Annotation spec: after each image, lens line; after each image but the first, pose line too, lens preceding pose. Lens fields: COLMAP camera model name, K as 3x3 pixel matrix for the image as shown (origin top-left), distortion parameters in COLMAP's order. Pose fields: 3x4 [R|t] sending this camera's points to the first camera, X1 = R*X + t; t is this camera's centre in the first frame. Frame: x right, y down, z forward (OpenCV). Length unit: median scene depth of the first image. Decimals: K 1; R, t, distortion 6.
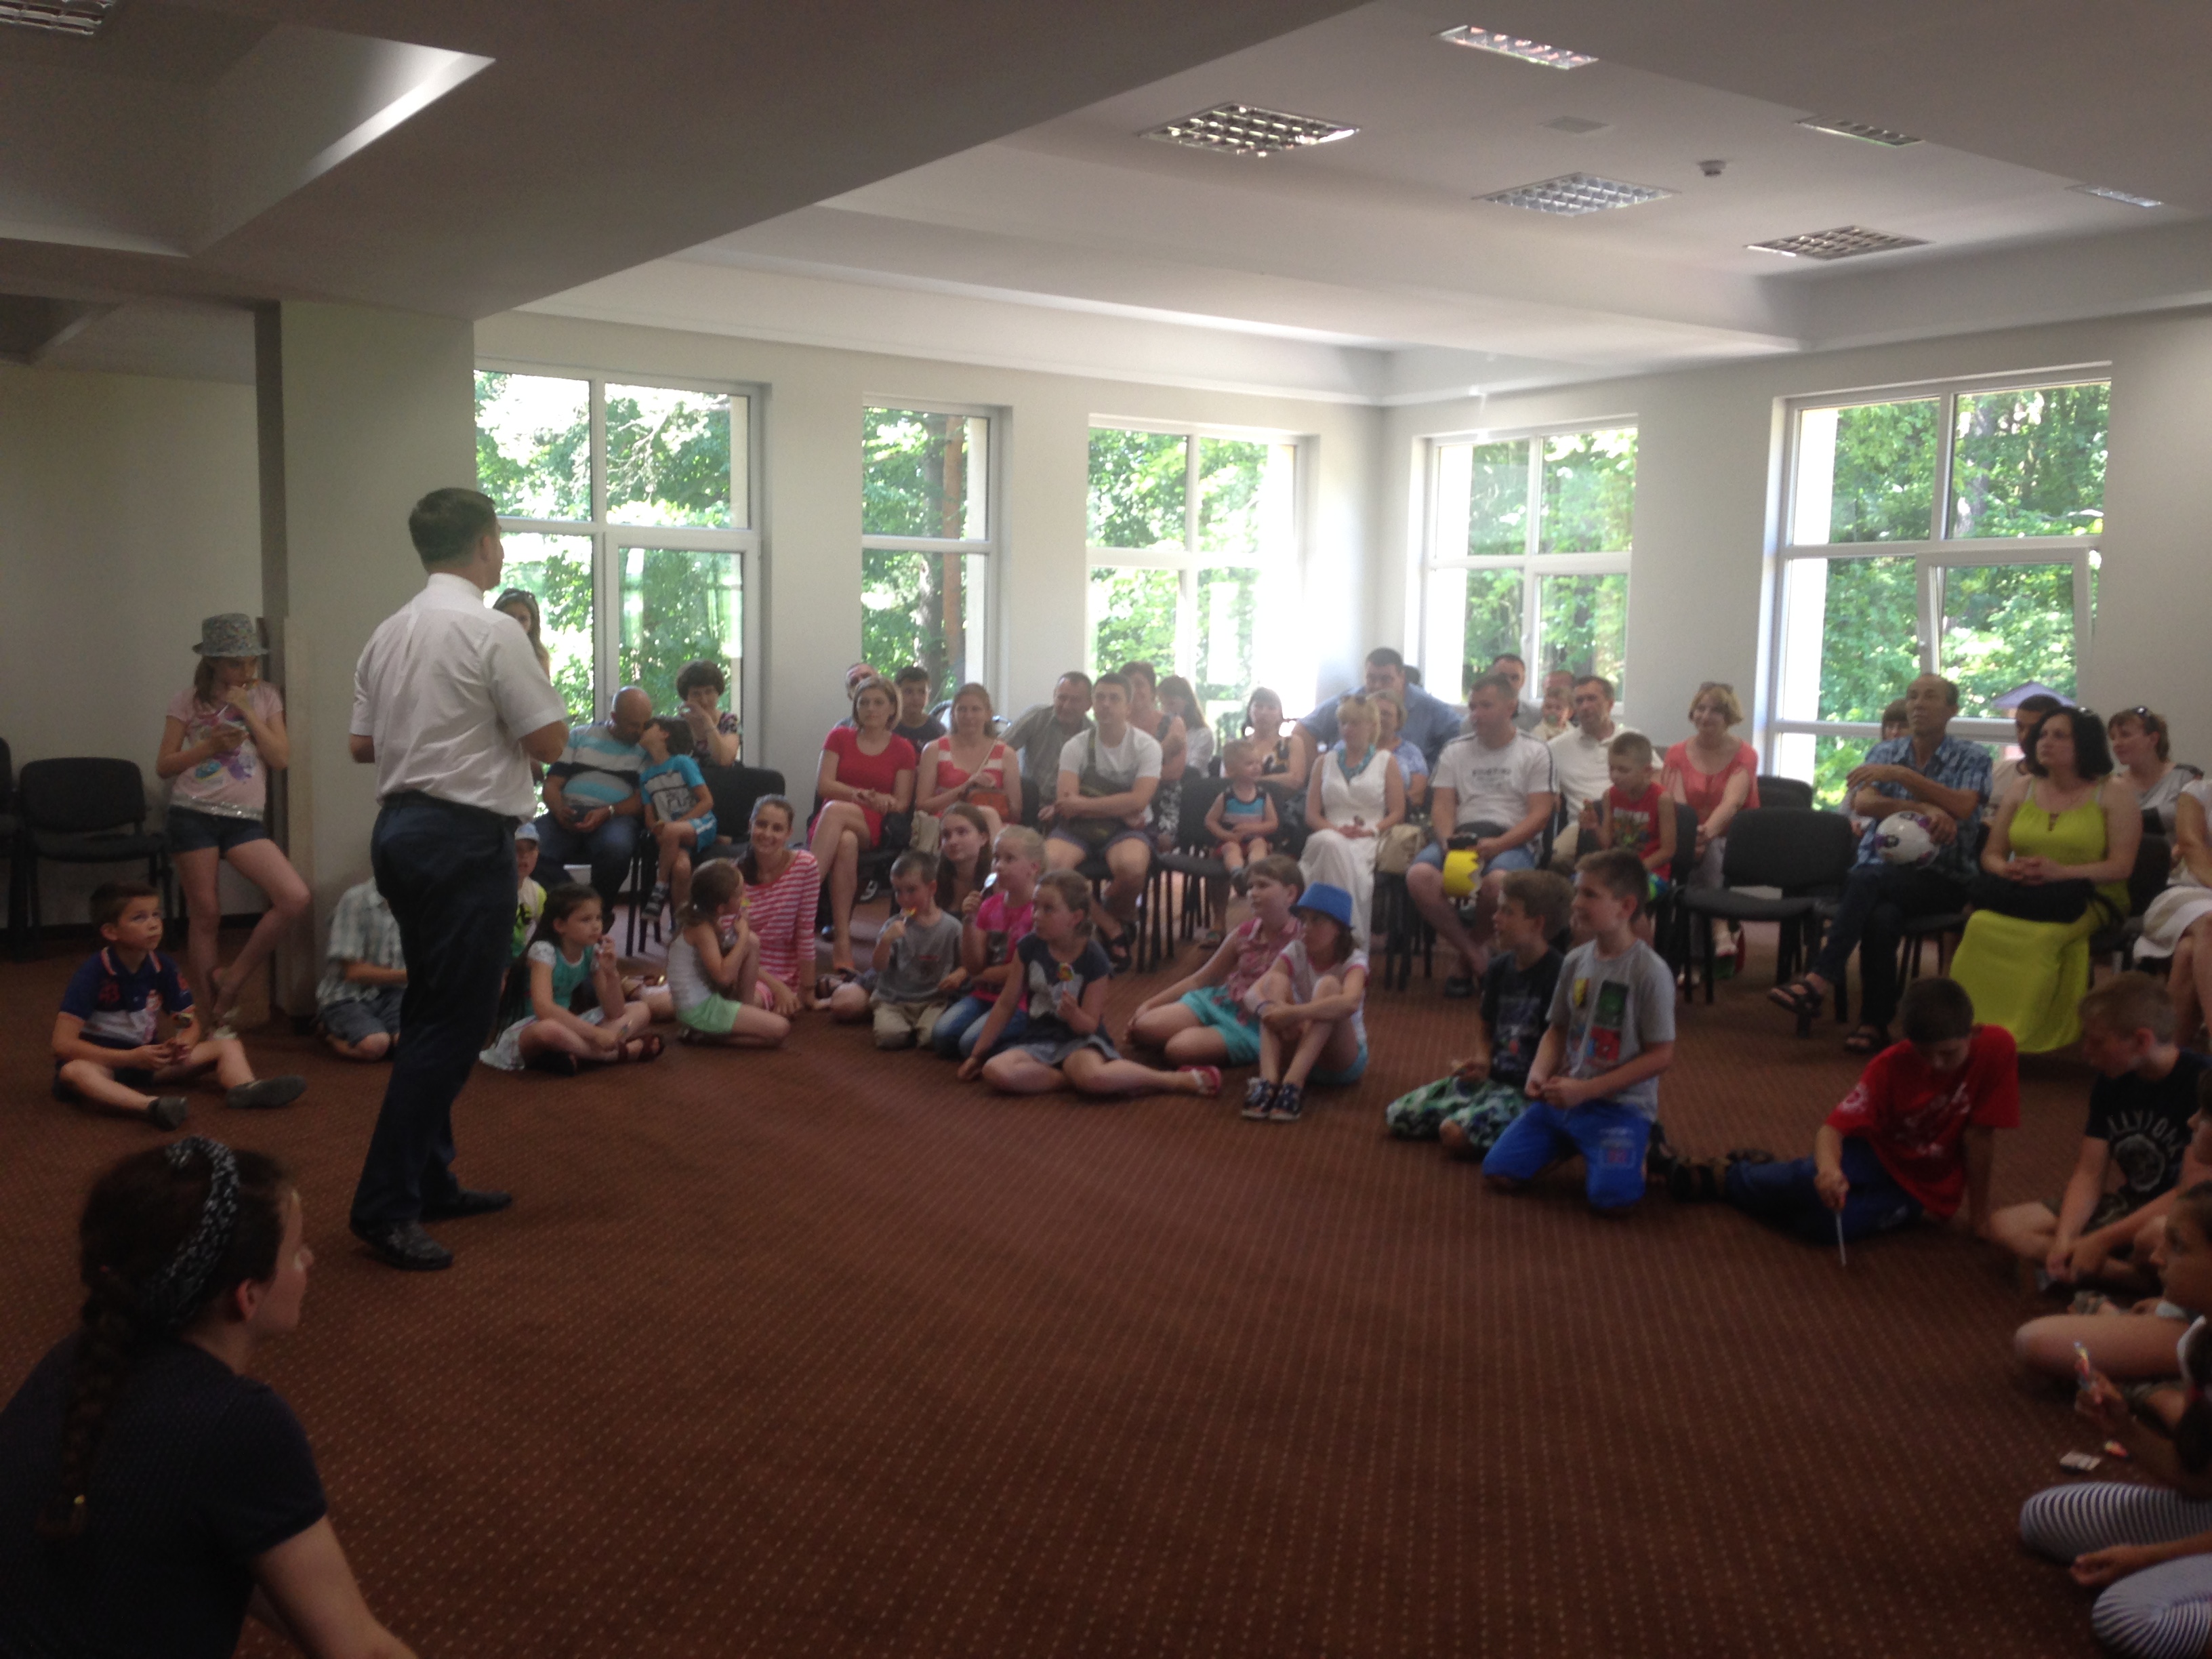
lens RADIAL K [[2026.6, 0, 1106.0], [0, 2026.6, 829.5], [0, 0, 1]] dist [0.097320, -0.124204]
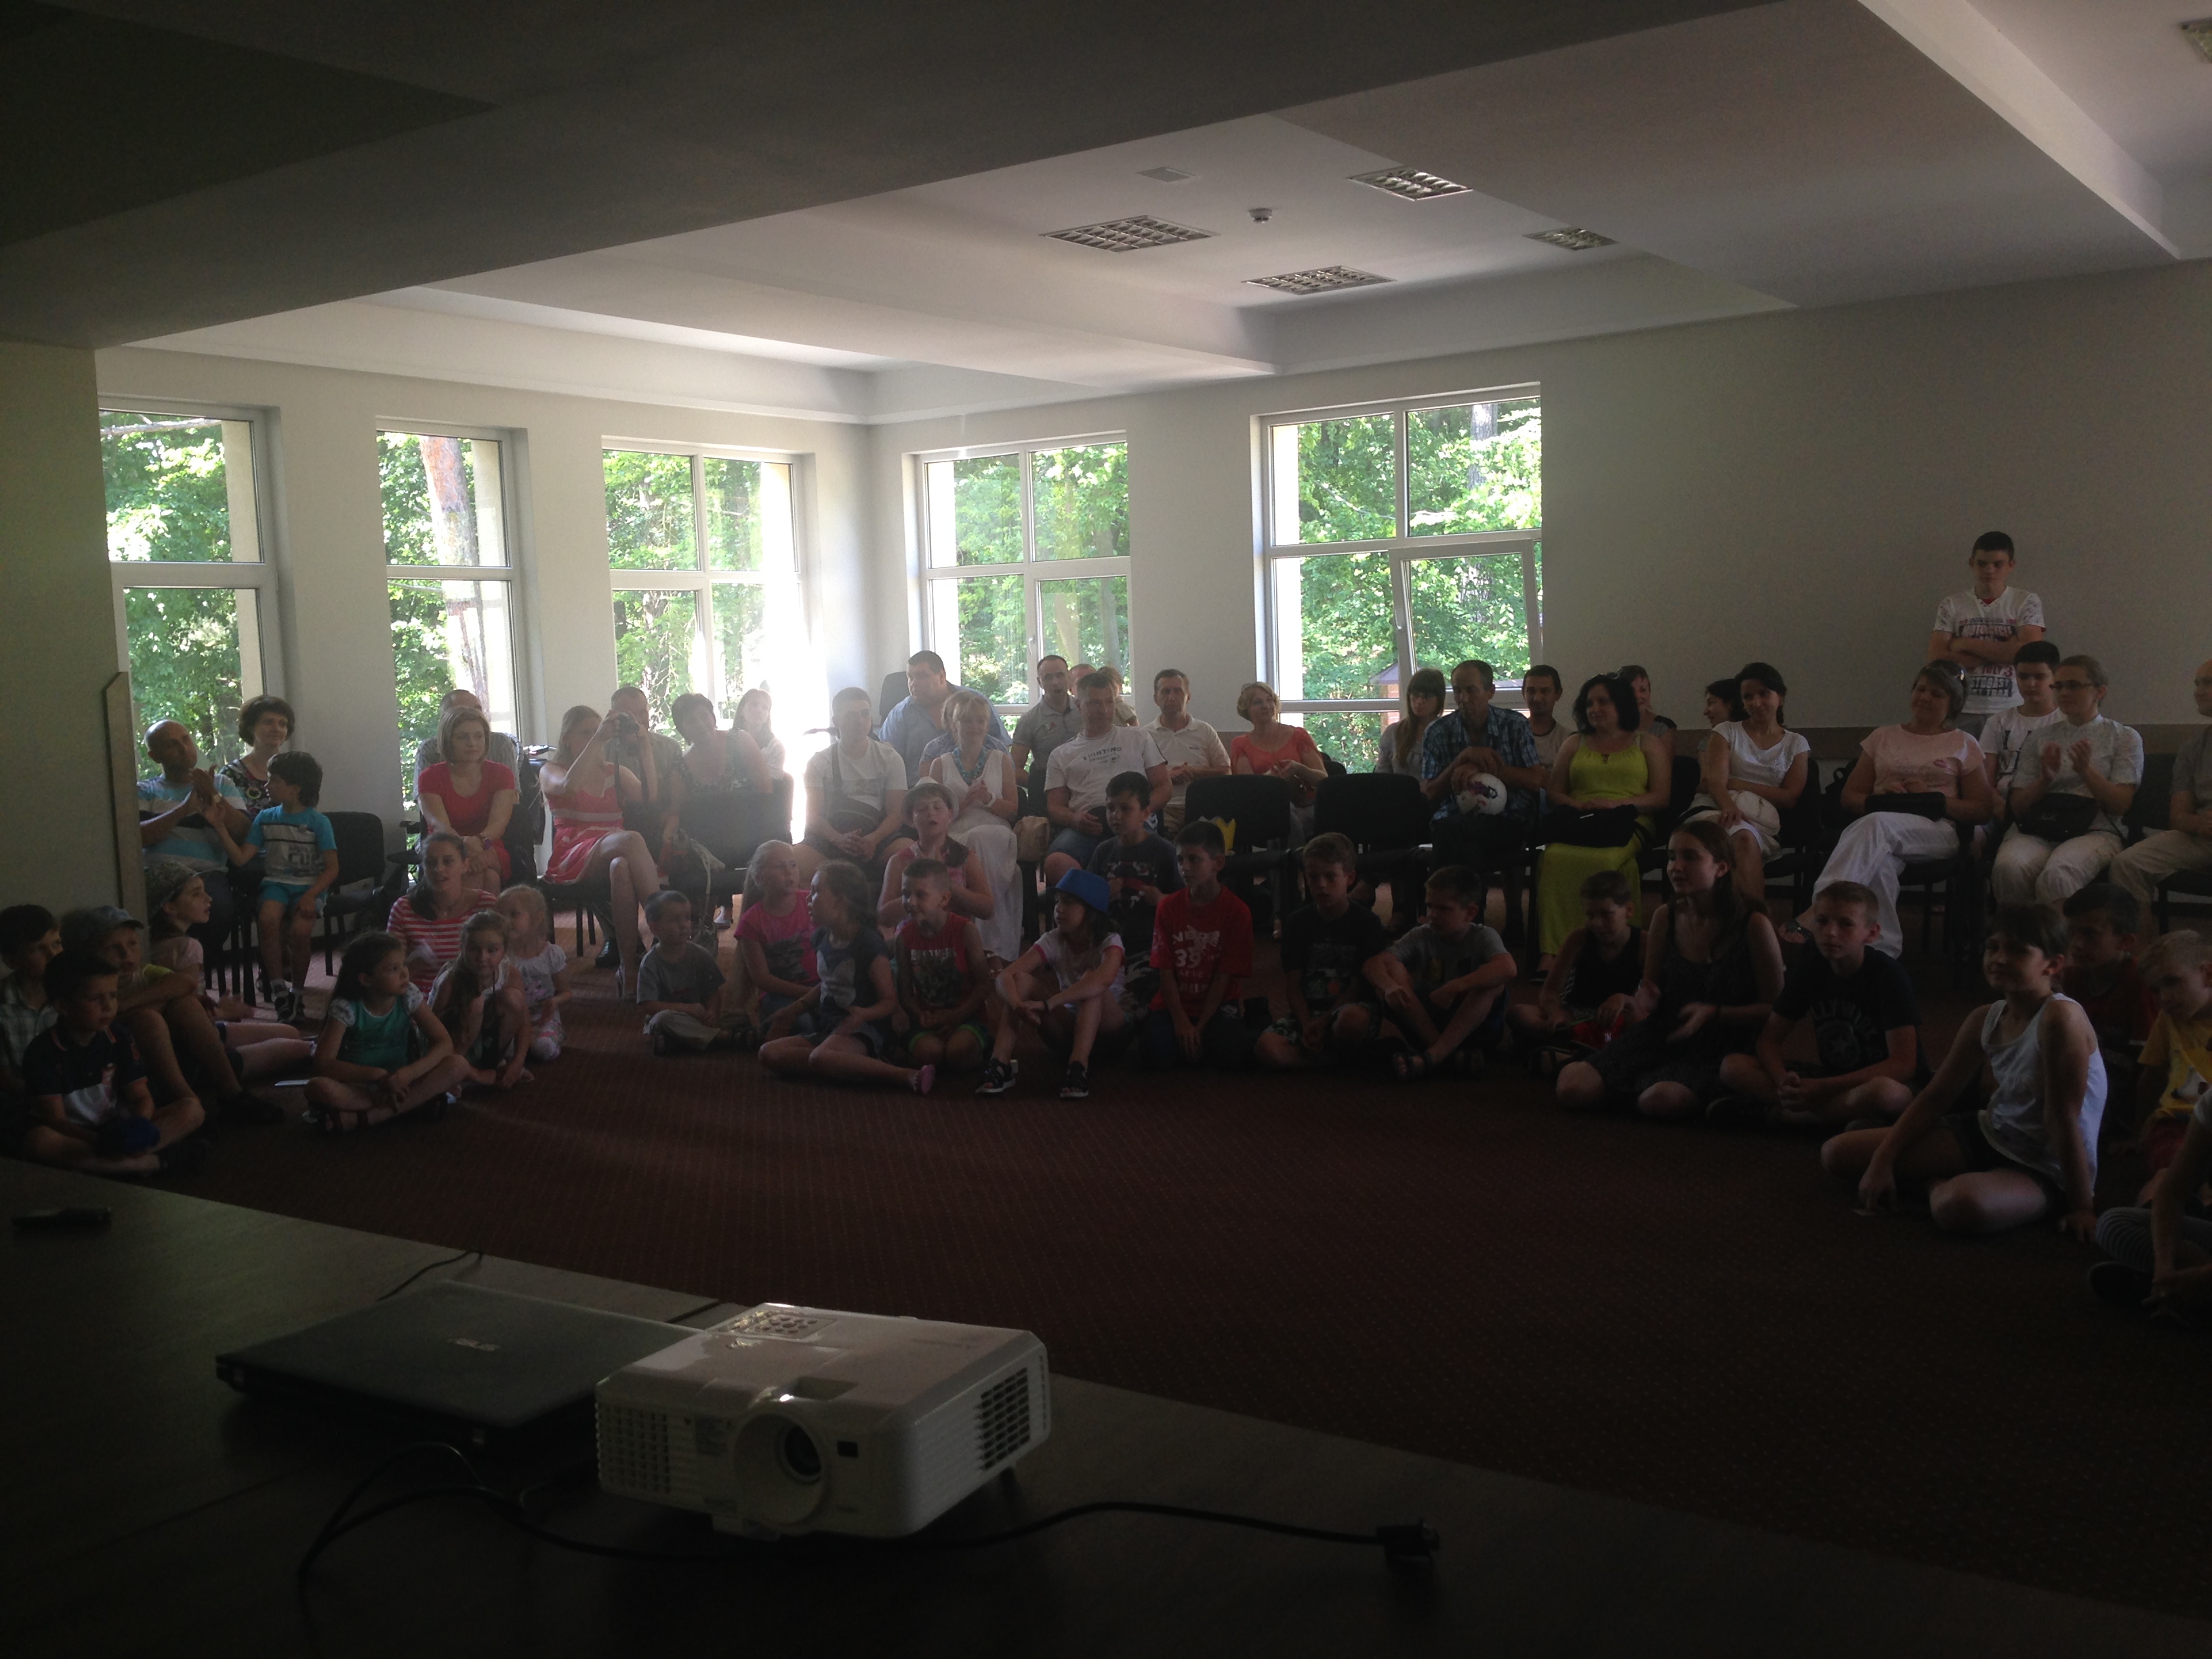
lens RADIAL K [[2026.6, 0, 1106.0], [0, 2026.6, 829.5], [0, 0, 1]] dist [0.097320, -0.124204]
pose [[0.939560, -0.080619, 0.332758, -0.137661], [0.082865, 0.996533, 0.007461, 0.000507], [-0.332206, 0.020564, 0.942983, -0.020402]]
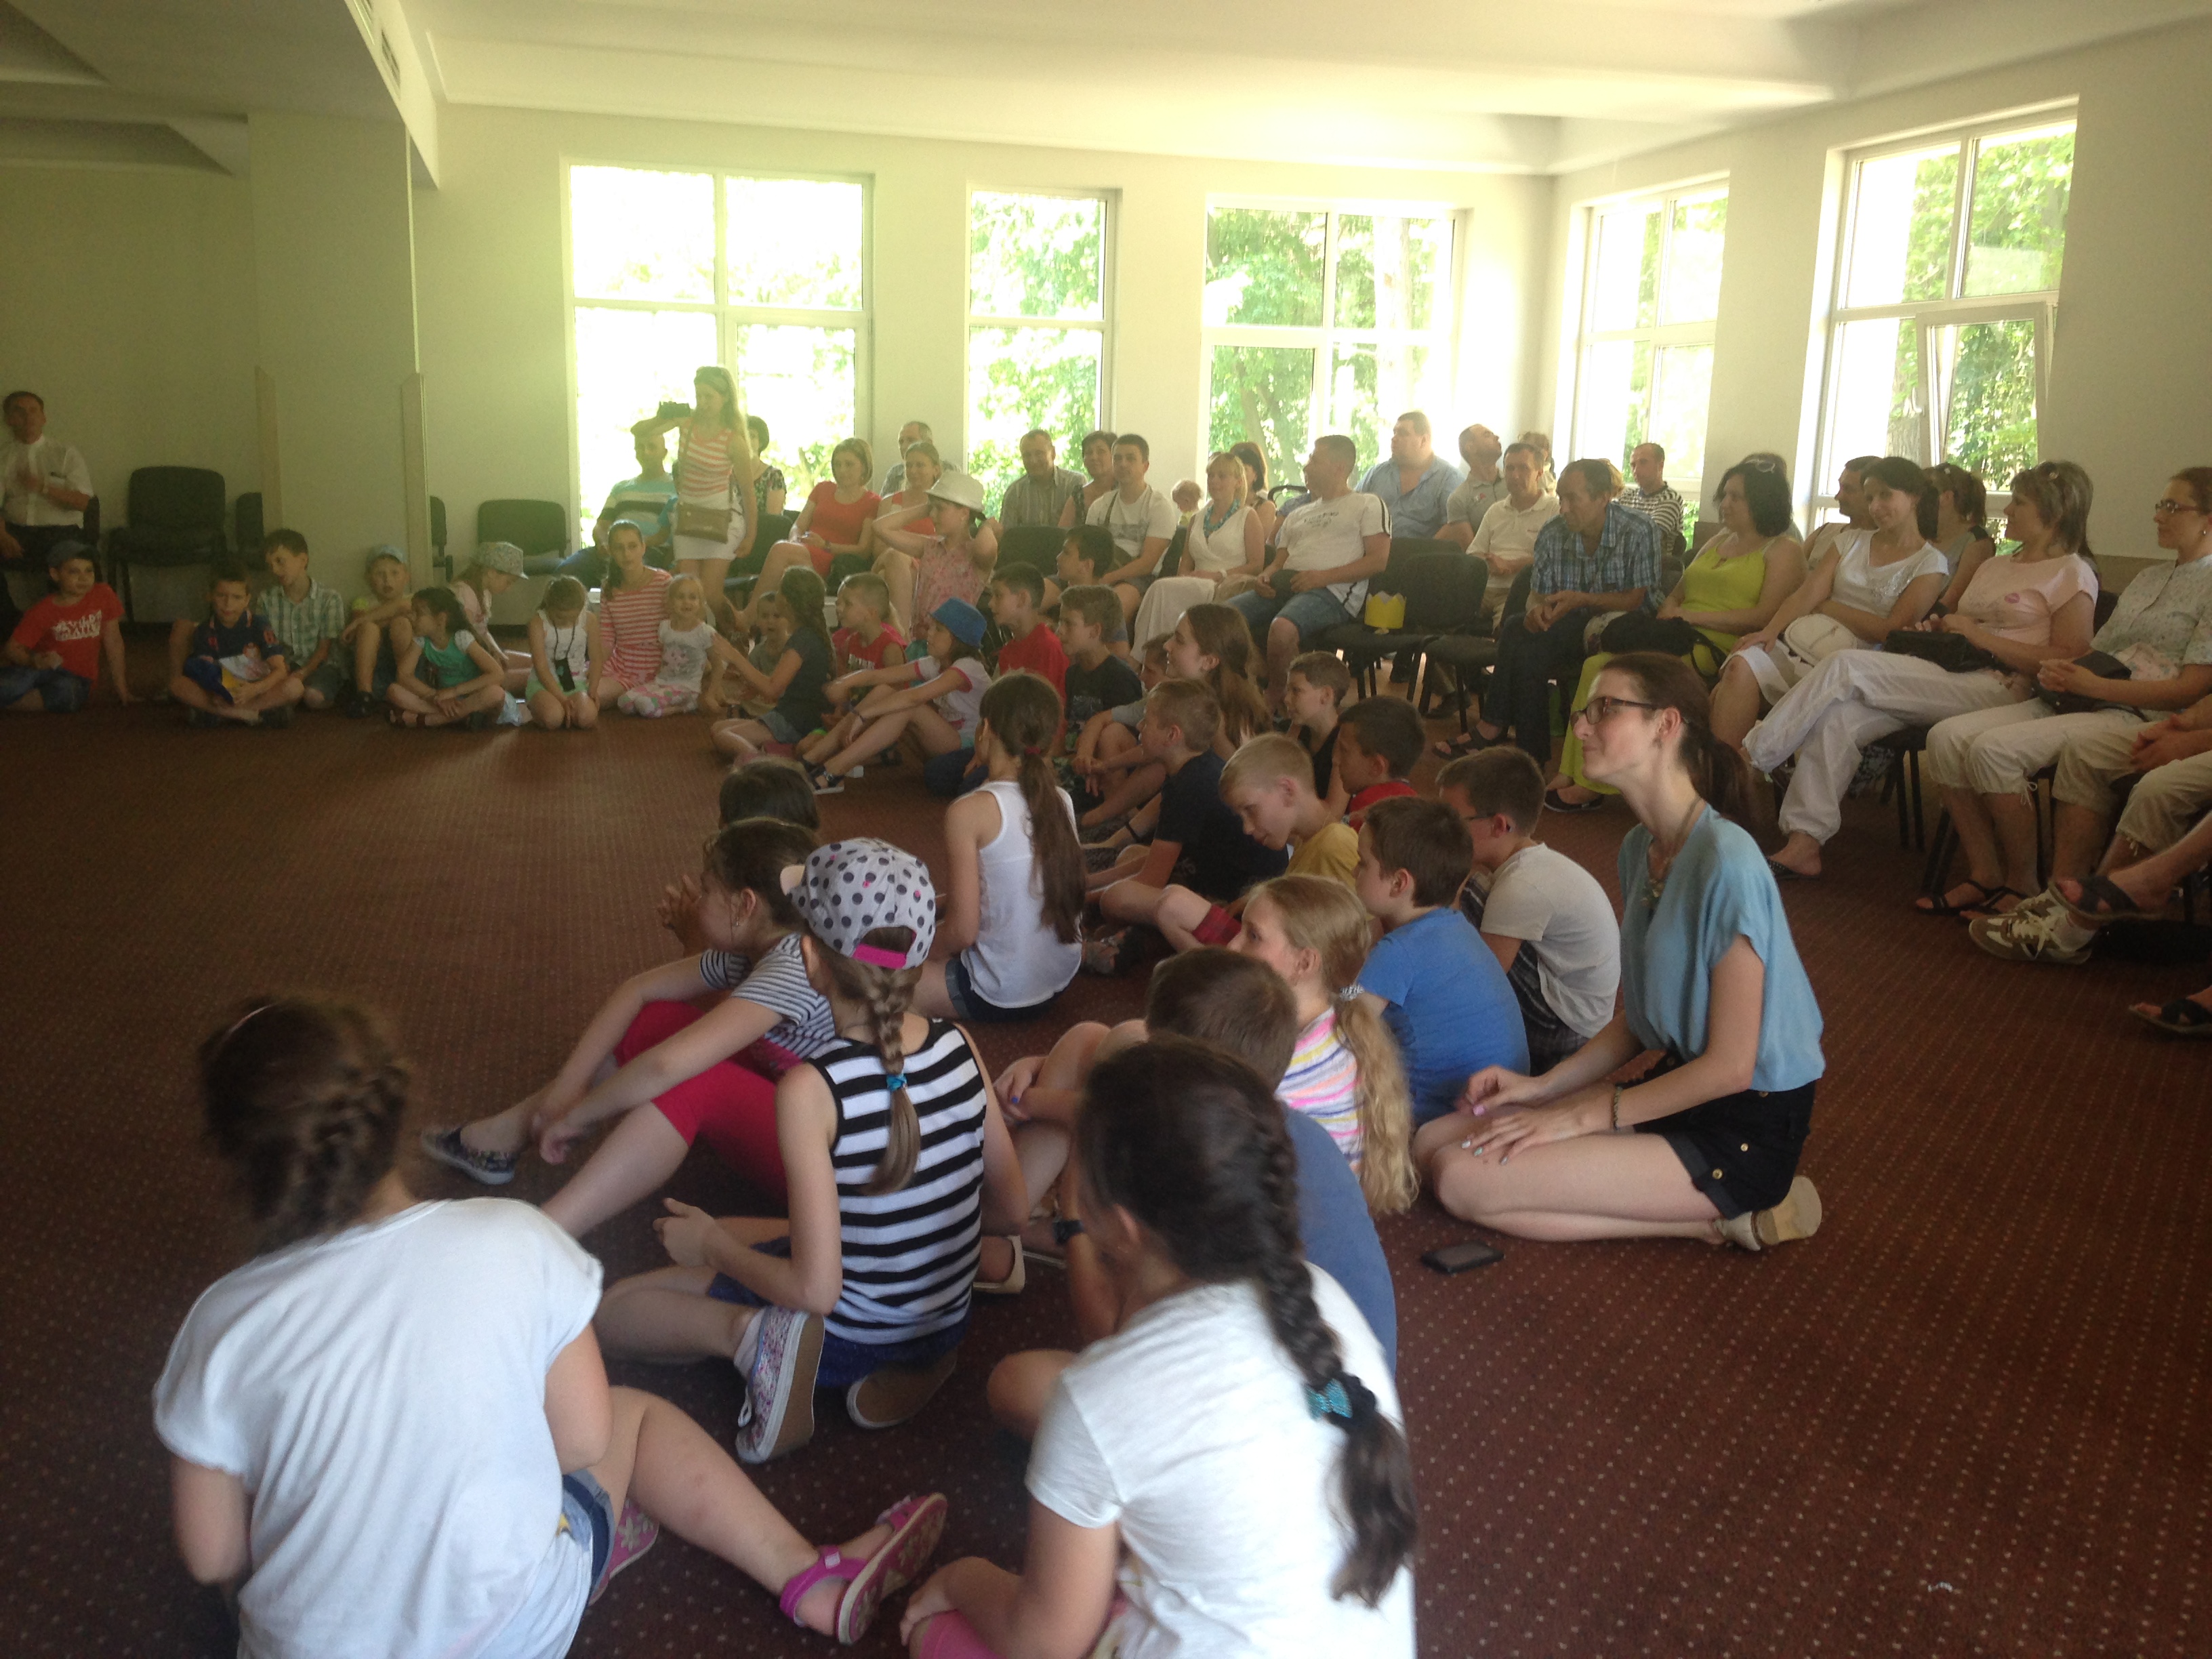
lens RADIAL K [[2026.6, 0, 1106.0], [0, 2026.6, 829.5], [0, 0, 1]] dist [0.097320, -0.124204]
pose [[0.941897, 0.072403, -0.328006, 0.343406], [-0.043290, 0.994515, 0.095215, 0.026466], [0.333100, -0.075484, 0.939865, -0.032875]]
